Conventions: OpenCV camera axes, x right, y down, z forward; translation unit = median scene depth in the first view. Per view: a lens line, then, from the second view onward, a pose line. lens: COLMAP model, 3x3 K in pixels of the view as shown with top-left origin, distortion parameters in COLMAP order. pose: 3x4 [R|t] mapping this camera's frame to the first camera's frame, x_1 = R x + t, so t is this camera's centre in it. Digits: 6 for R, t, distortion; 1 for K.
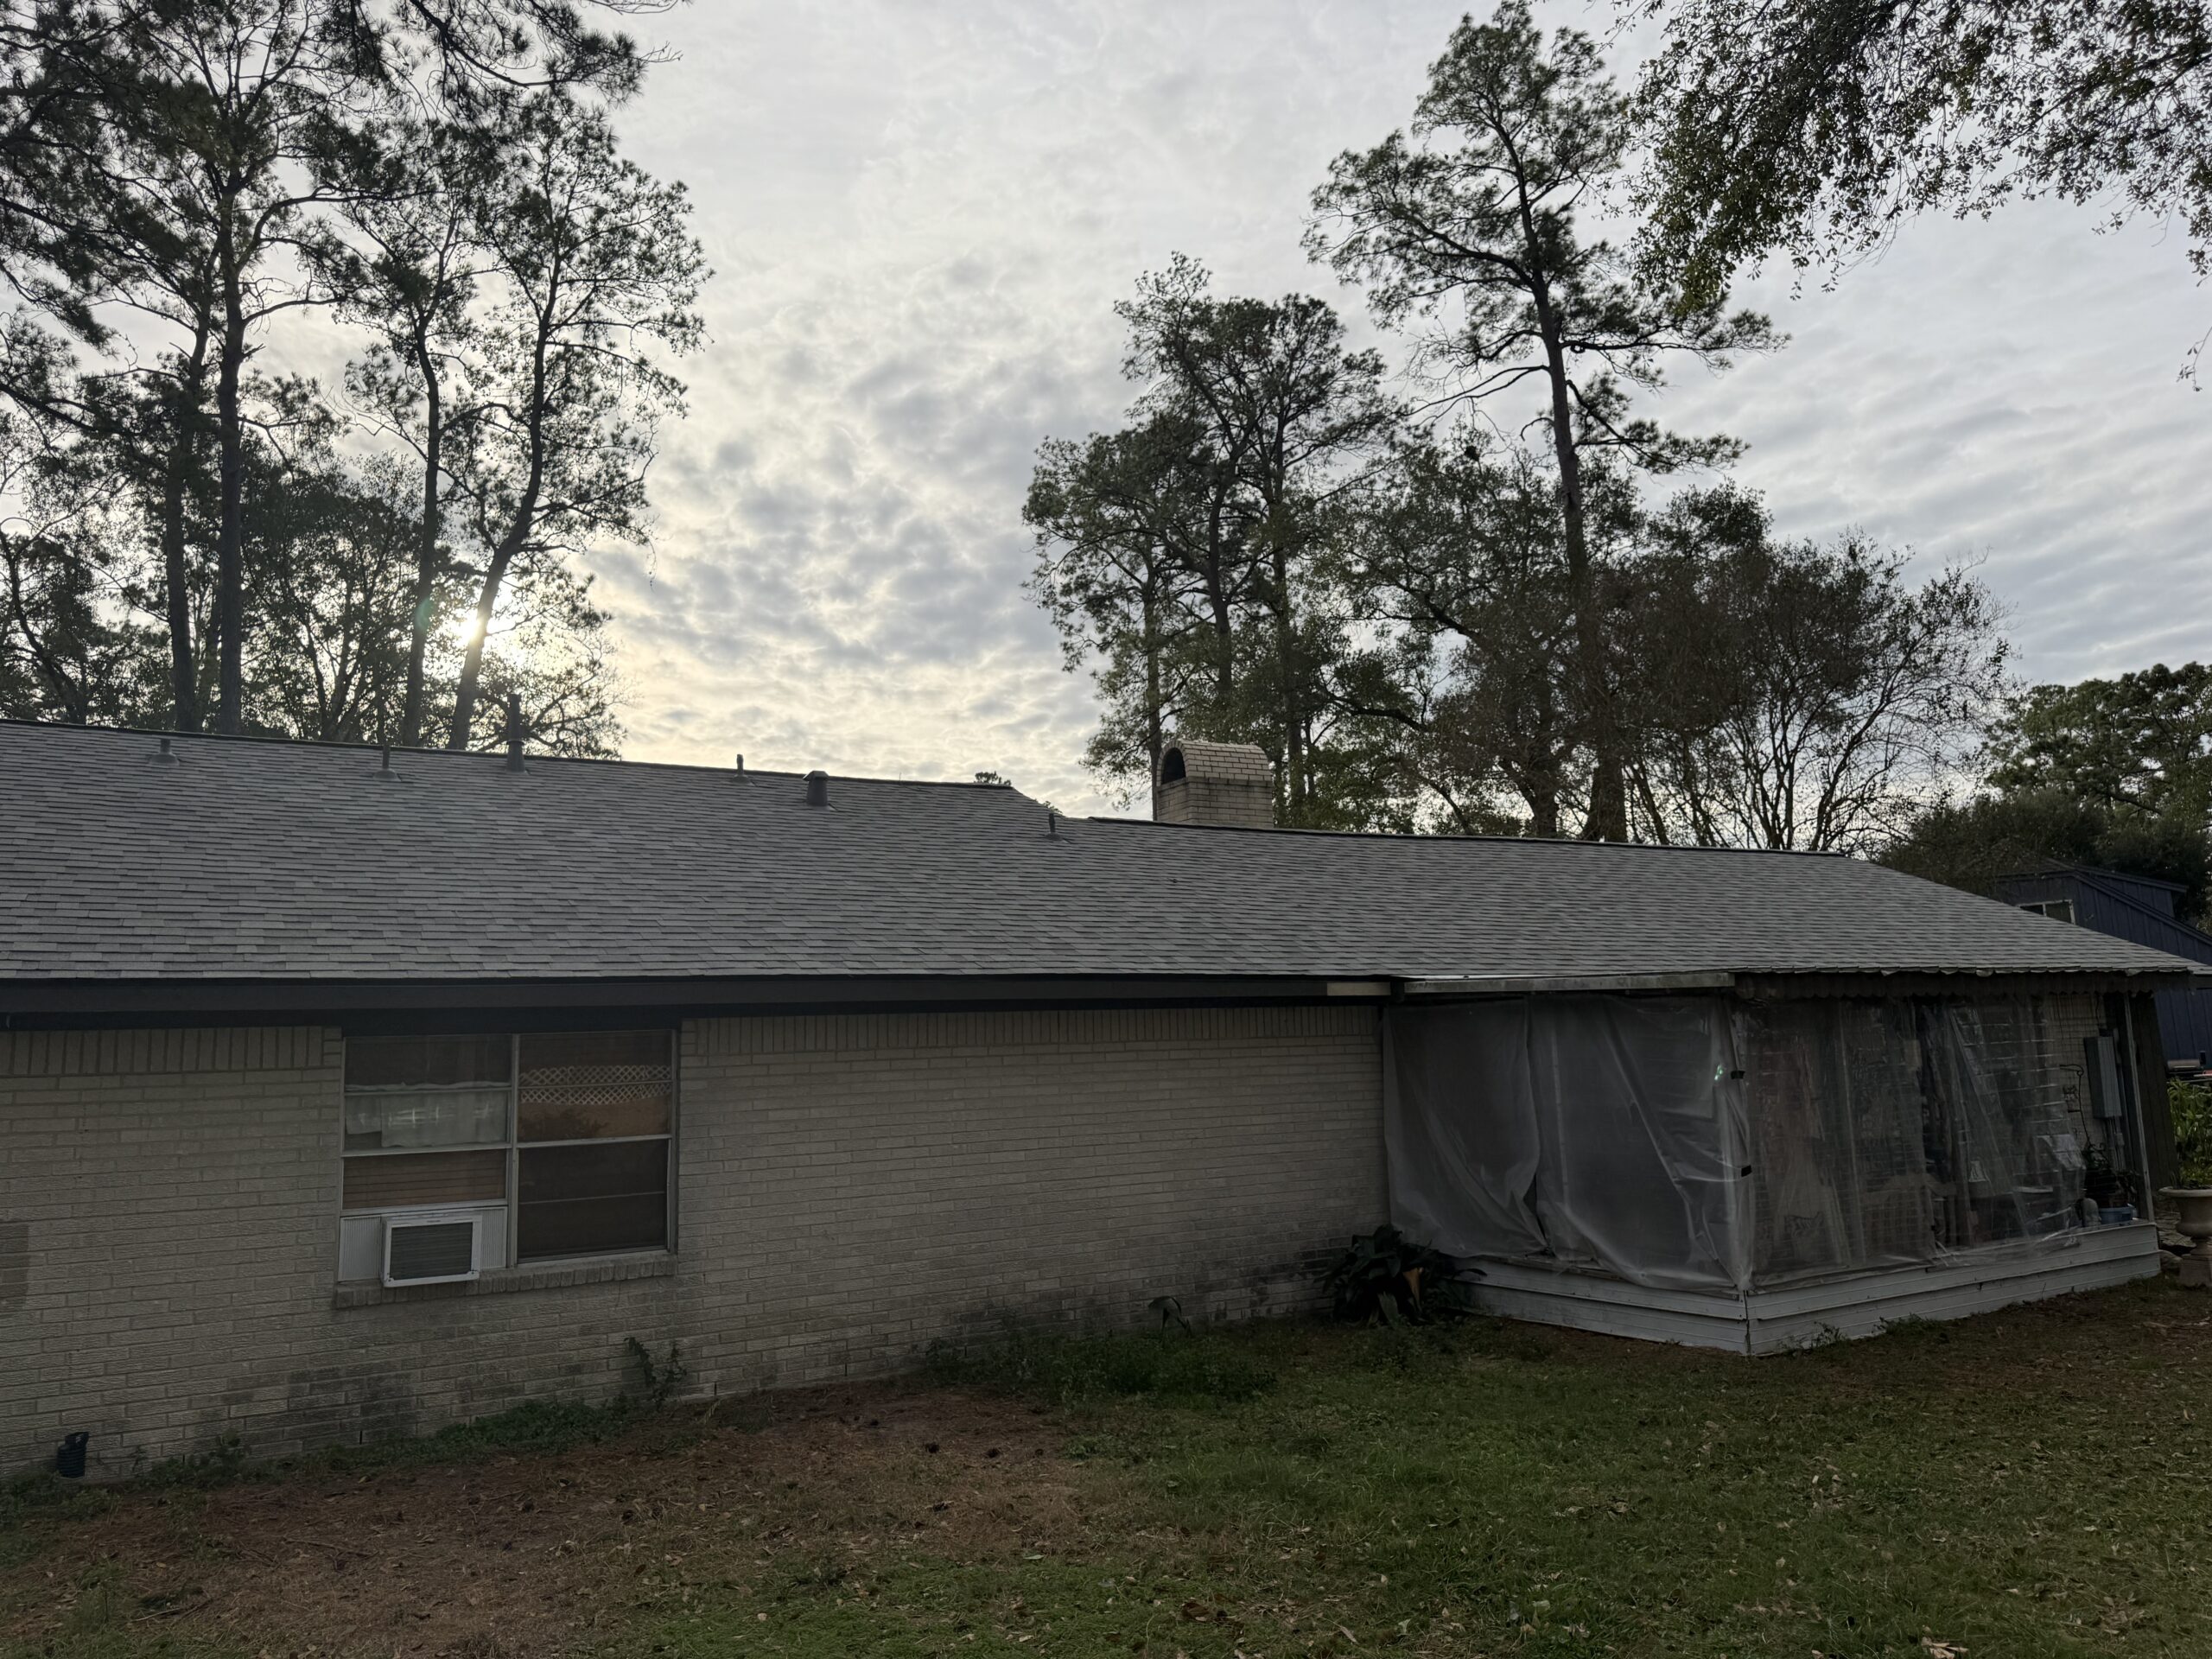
lens RADIAL K [[1552.9, 0, 1118.9], [0, 1552.9, 839.6], [0, 0, 1]] dist [0.050662, -0.055106]
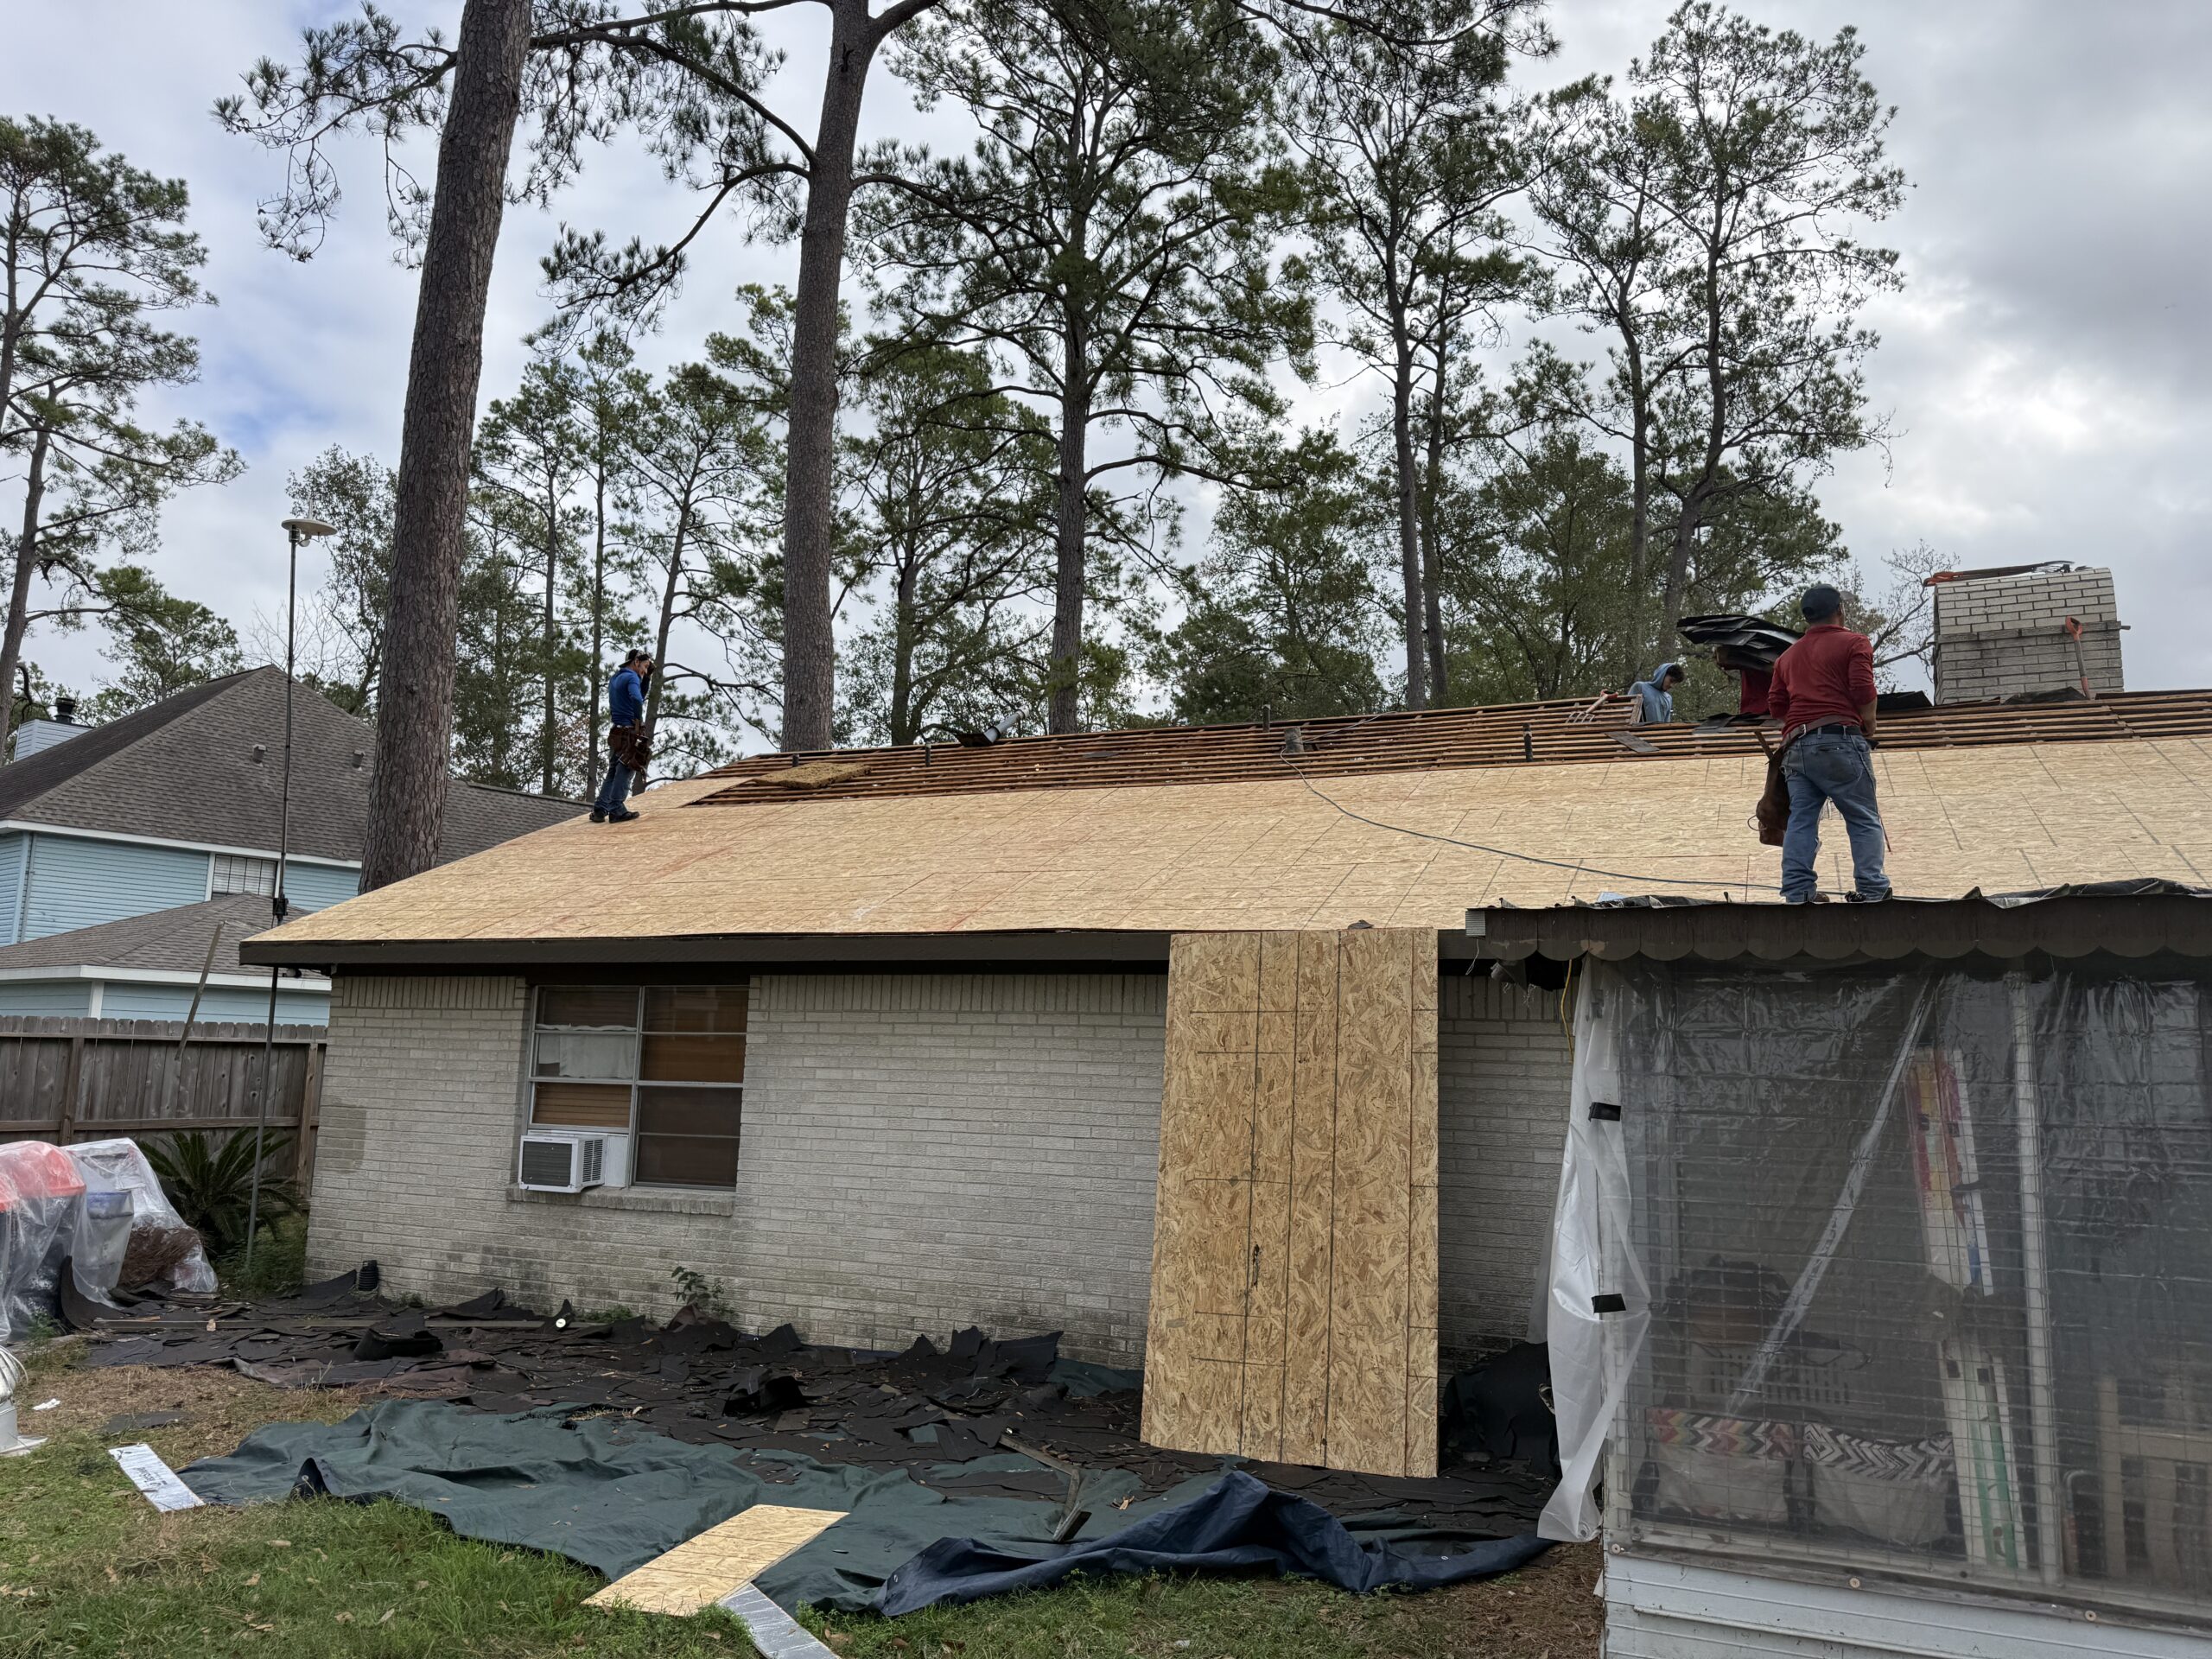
lens RADIAL K [[1552.9, 0, 1114.3], [0, 1552.9, 842.8], [0, 0, 1]] dist [0.050662, -0.055106]
pose [[0.589727, -0.054199, -0.805782, 0.152818], [0.075440, 0.997080, -0.011855, 0.012157], [0.804071, -0.053797, 0.592094, 0.124600]]
